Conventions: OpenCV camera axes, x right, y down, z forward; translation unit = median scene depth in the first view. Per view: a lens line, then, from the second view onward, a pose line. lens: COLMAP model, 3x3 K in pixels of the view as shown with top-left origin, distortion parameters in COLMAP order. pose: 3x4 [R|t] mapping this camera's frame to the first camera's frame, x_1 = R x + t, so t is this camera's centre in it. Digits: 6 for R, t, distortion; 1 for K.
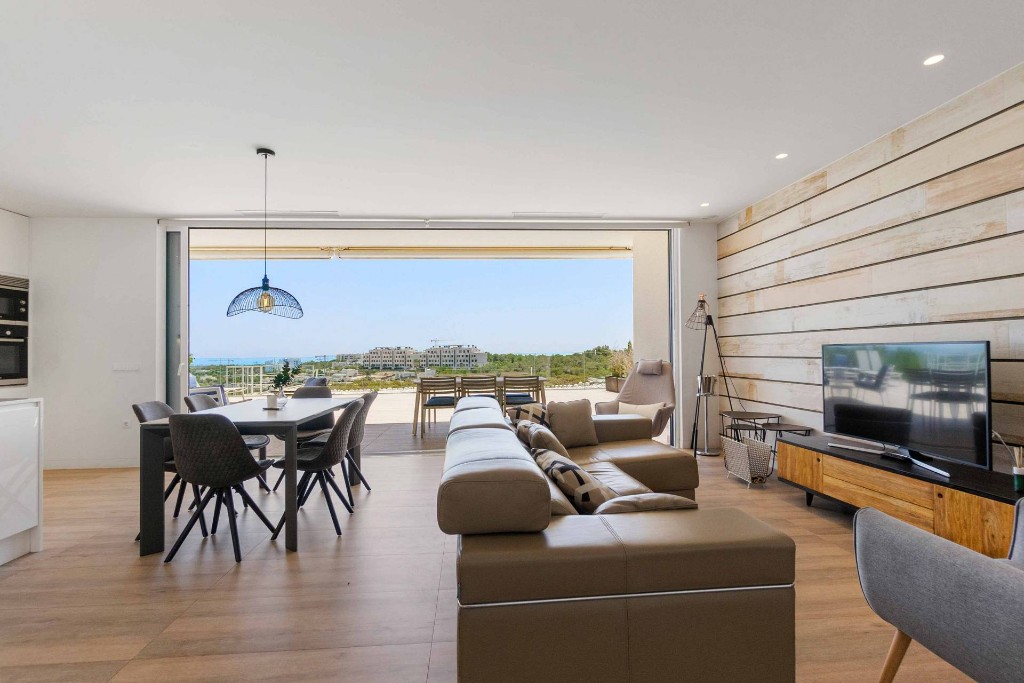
lens RADIAL K [[456.0, 0, 483.5], [0, 456.0, 344.1], [0, 0, 1]] dist [0.000656, 0.000020]
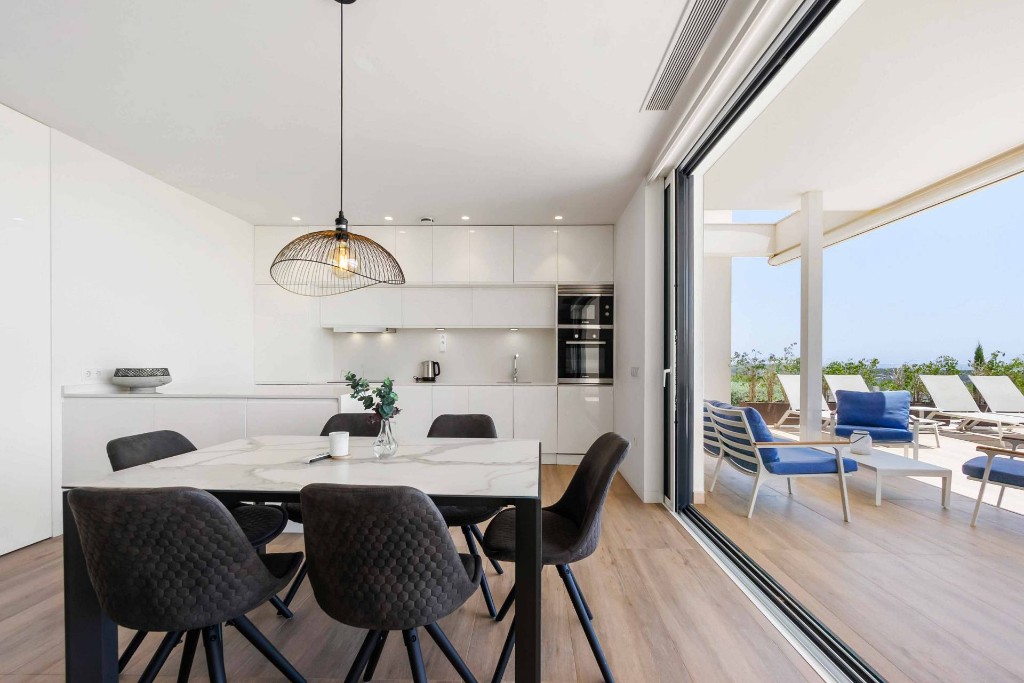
lens RADIAL K [[448.8, 0, 531.6], [0, 448.8, 360.6], [0, 0, 1]] dist [0.001012, 0.000044]
pose [[-0.043369, 0.015164, -0.998944, 0.034727], [0.014415, 0.999790, 0.014551, 0.014160], [0.998955, -0.013768, -0.043579, 0.795924]]
